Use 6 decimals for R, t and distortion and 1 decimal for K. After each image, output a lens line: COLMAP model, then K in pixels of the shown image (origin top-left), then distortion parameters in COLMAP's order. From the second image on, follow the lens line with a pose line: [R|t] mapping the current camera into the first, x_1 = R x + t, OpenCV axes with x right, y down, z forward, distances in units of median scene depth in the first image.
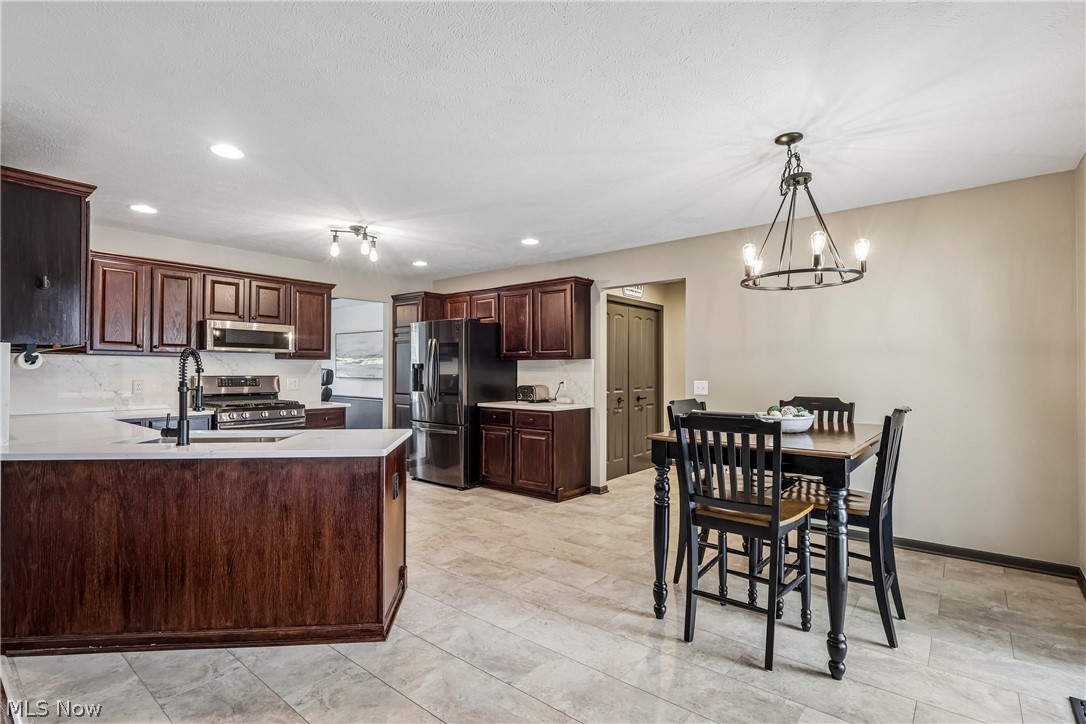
lens RADIAL K [[521.9, 0, 546.9], [0, 521.9, 369.8], [0, 0, 1]] dist [-0.001238, -0.000471]
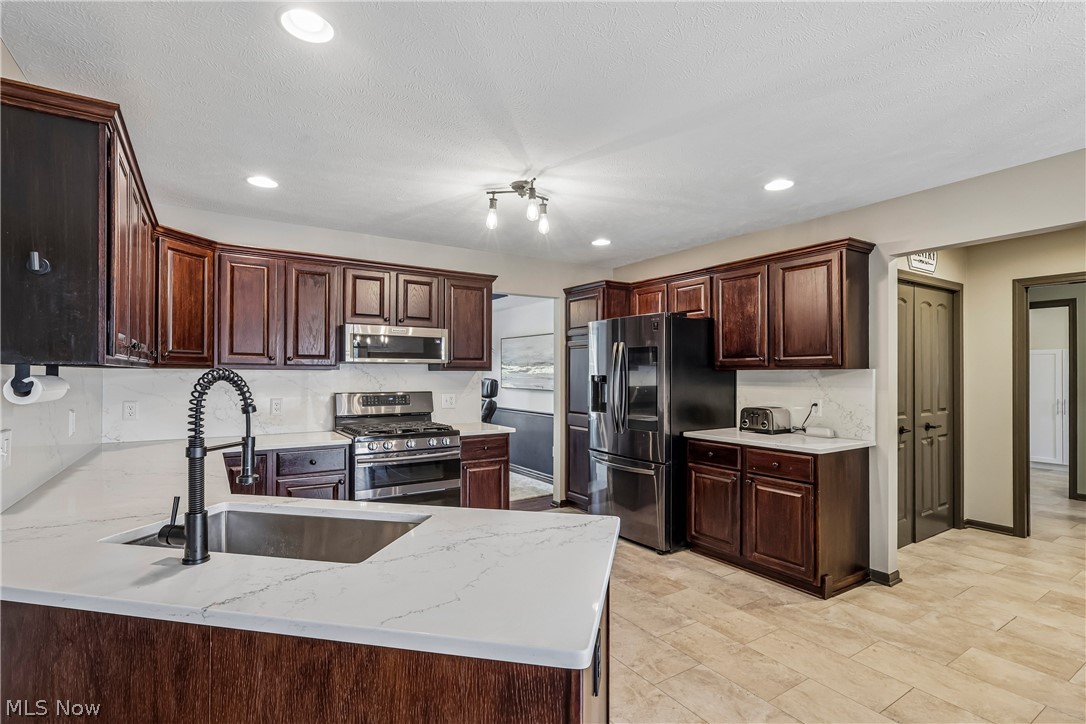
lens RADIAL K [[521.9, 0, 546.9], [0, 521.9, 369.8], [0, 0, 1]] dist [-0.001238, -0.000471]
pose [[0.953067, -0.004085, -0.302733, -0.100500], [0.002840, 0.999986, -0.004552, -0.018340], [0.302747, 0.003479, 0.953065, 0.286738]]
